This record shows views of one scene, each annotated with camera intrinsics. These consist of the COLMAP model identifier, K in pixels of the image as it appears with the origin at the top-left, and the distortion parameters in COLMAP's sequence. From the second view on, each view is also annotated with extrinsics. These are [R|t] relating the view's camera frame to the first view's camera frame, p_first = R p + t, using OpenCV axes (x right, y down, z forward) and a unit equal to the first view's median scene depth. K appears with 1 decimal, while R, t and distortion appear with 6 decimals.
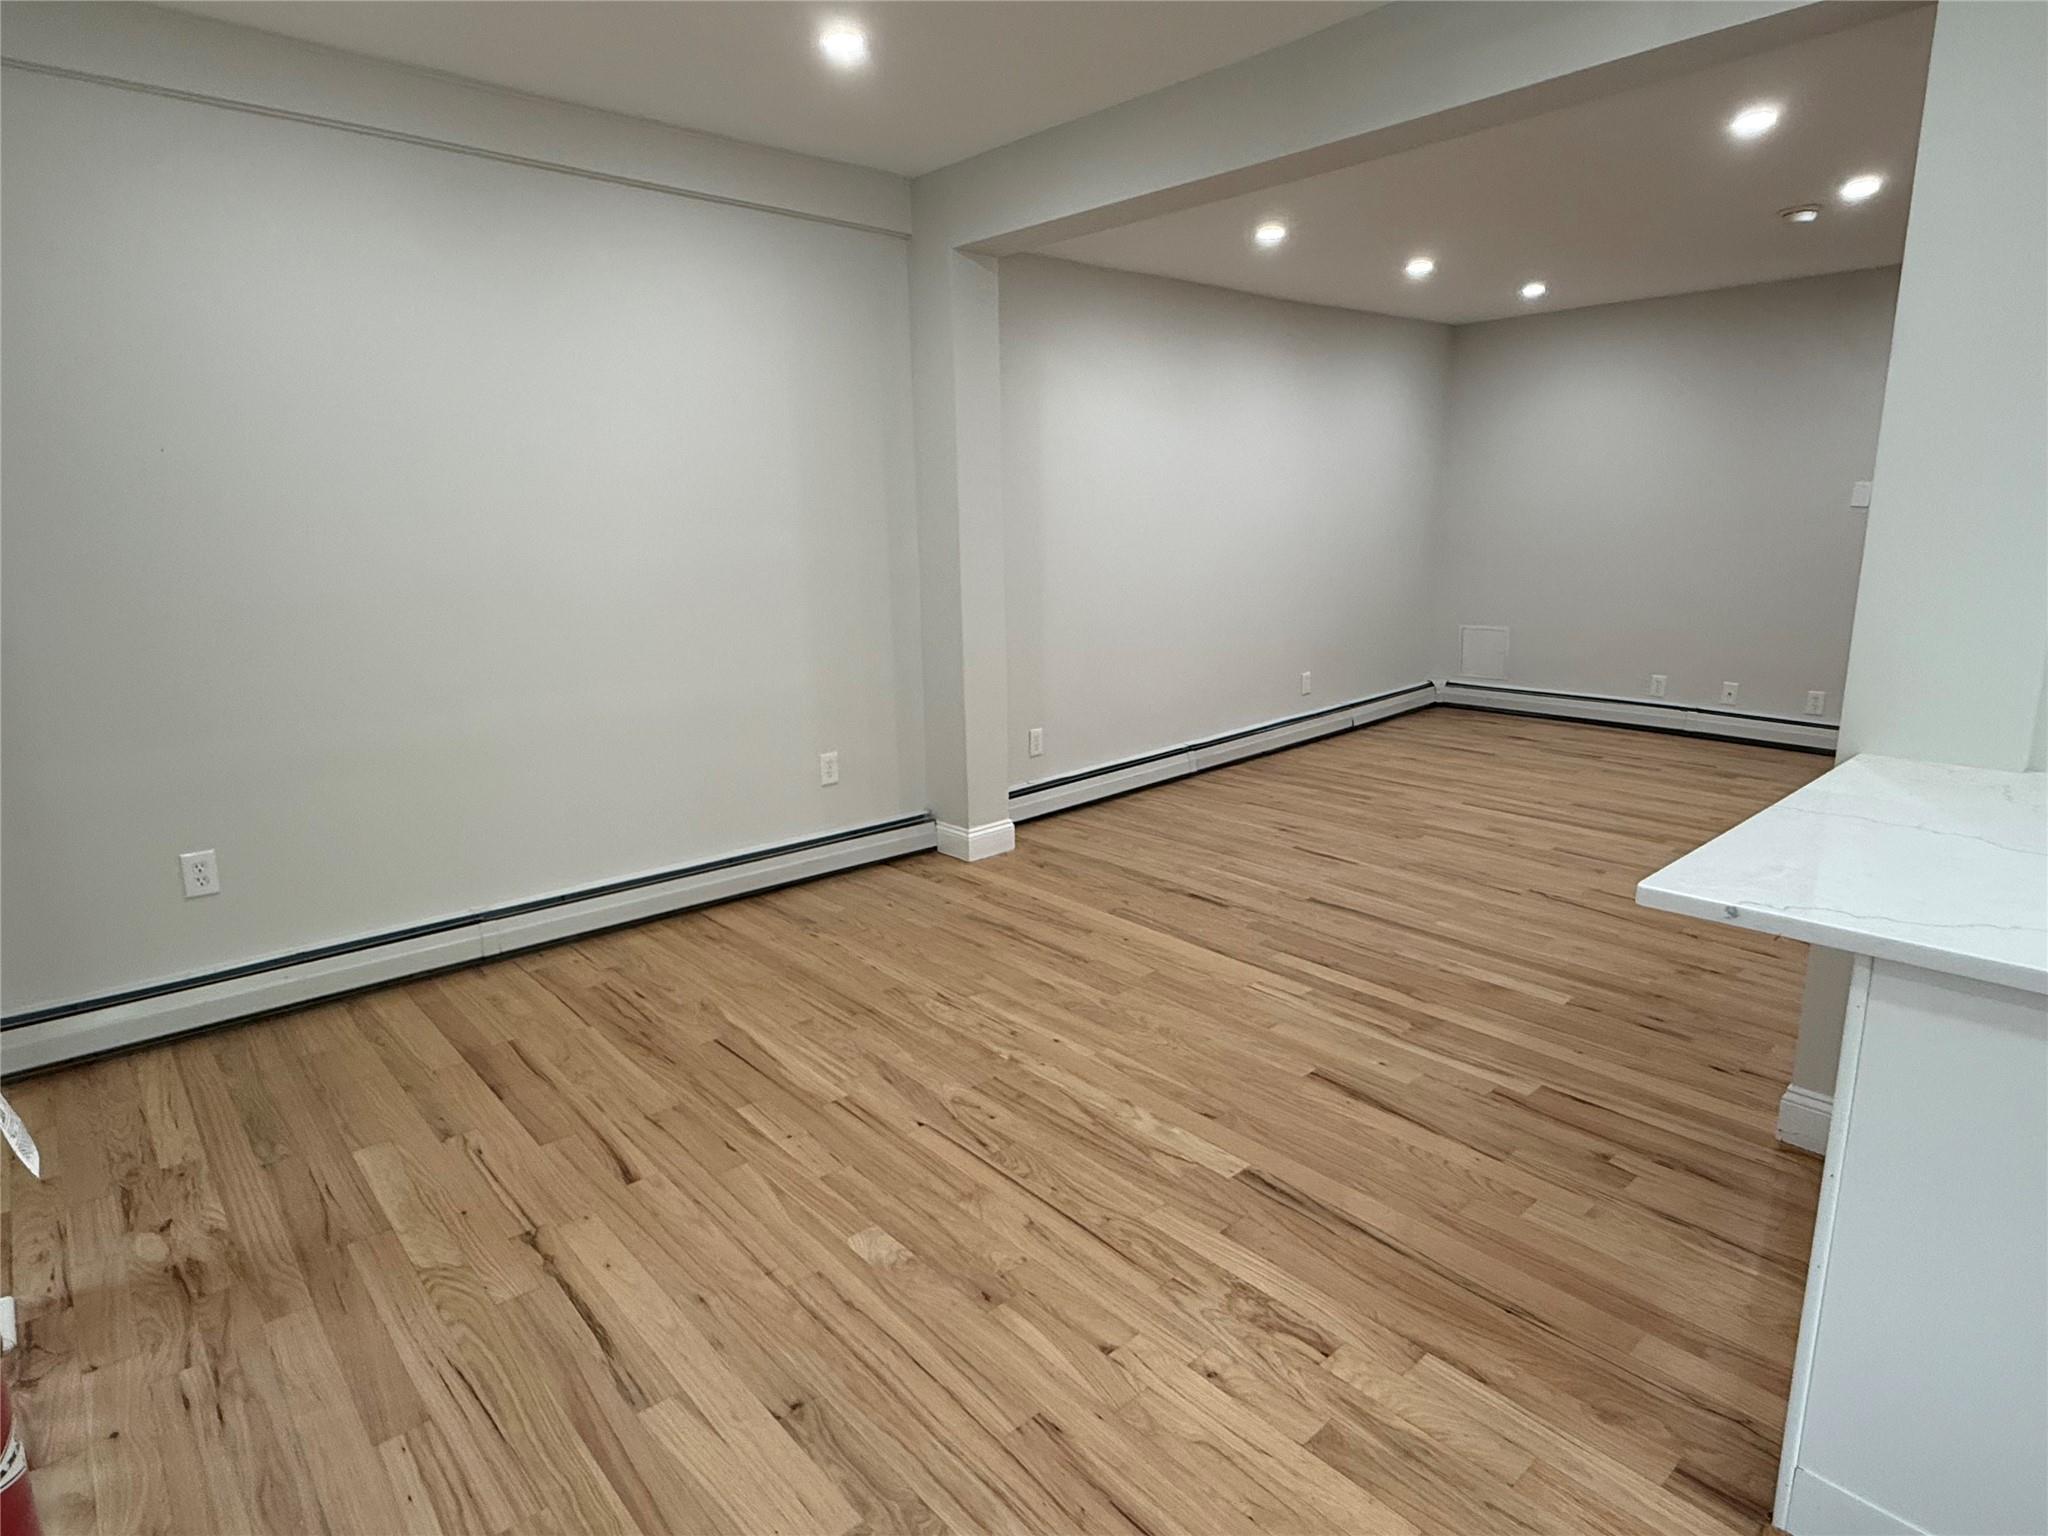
lens RADIAL K [[1131.8, 0, 1016.5], [0, 1131.8, 768.6], [0, 0, 1]] dist [-0.003778, -0.000114]
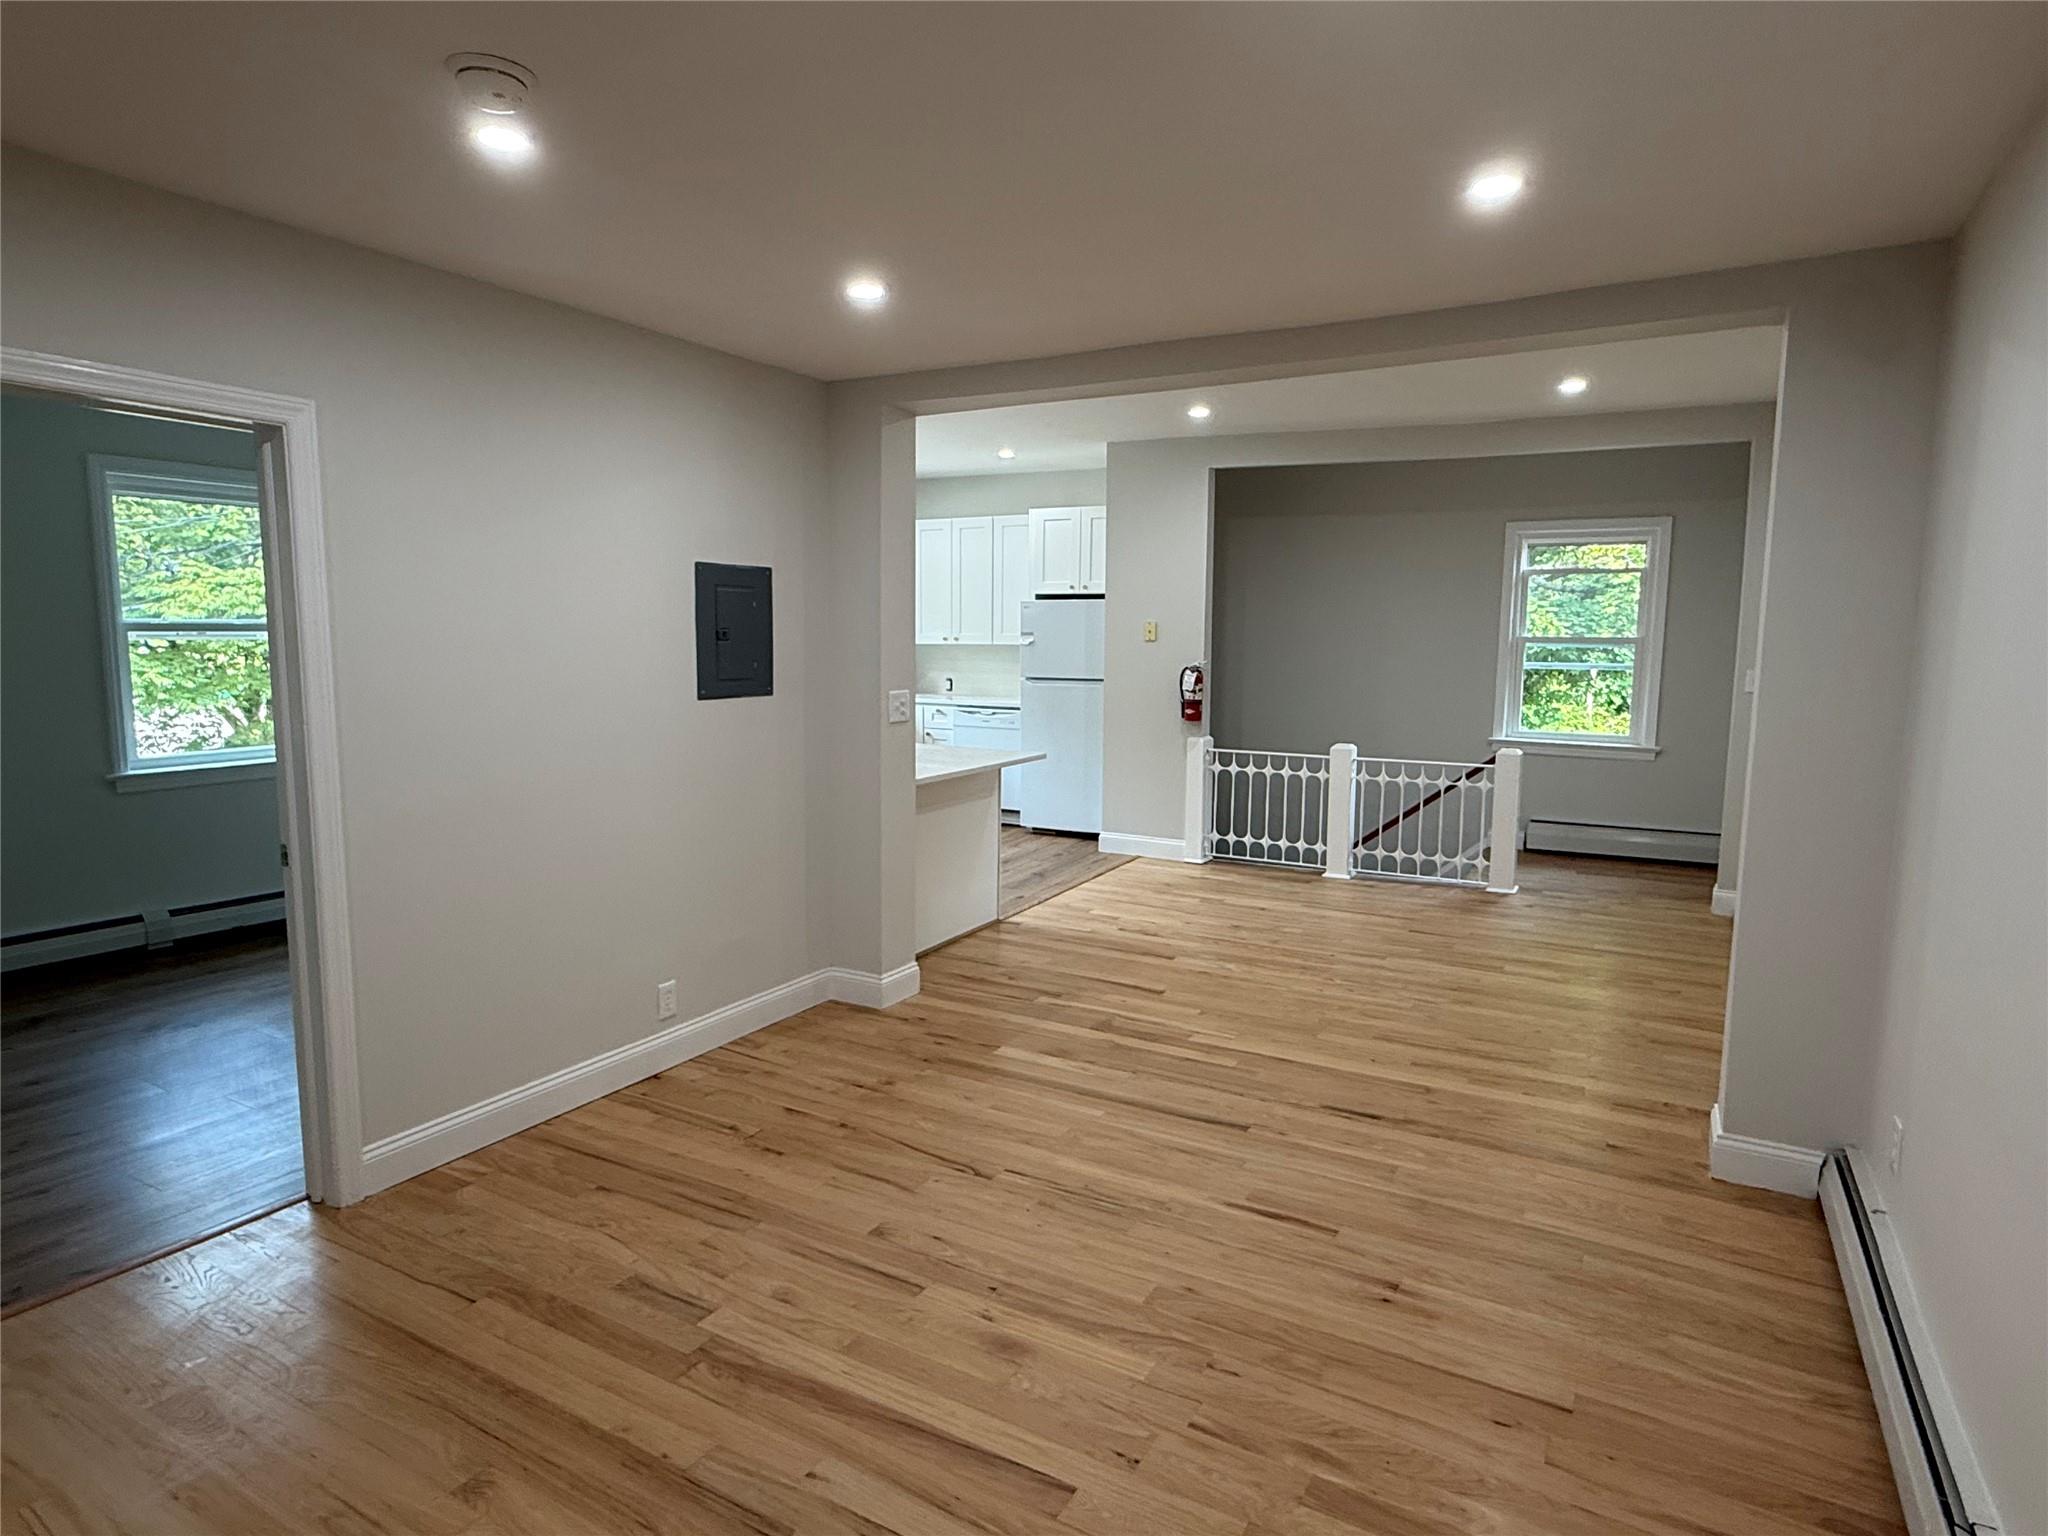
lens RADIAL K [[1141.5, 0, 1024.0], [0, 1141.5, 768.0], [0, 0, 1]] dist [0.002870, 0.000729]
pose [[-0.950491, 0.050607, -0.306602, 0.902959], [-0.058016, 0.940404, 0.335075, -0.558739], [0.305287, 0.336273, -0.890910, 2.201628]]
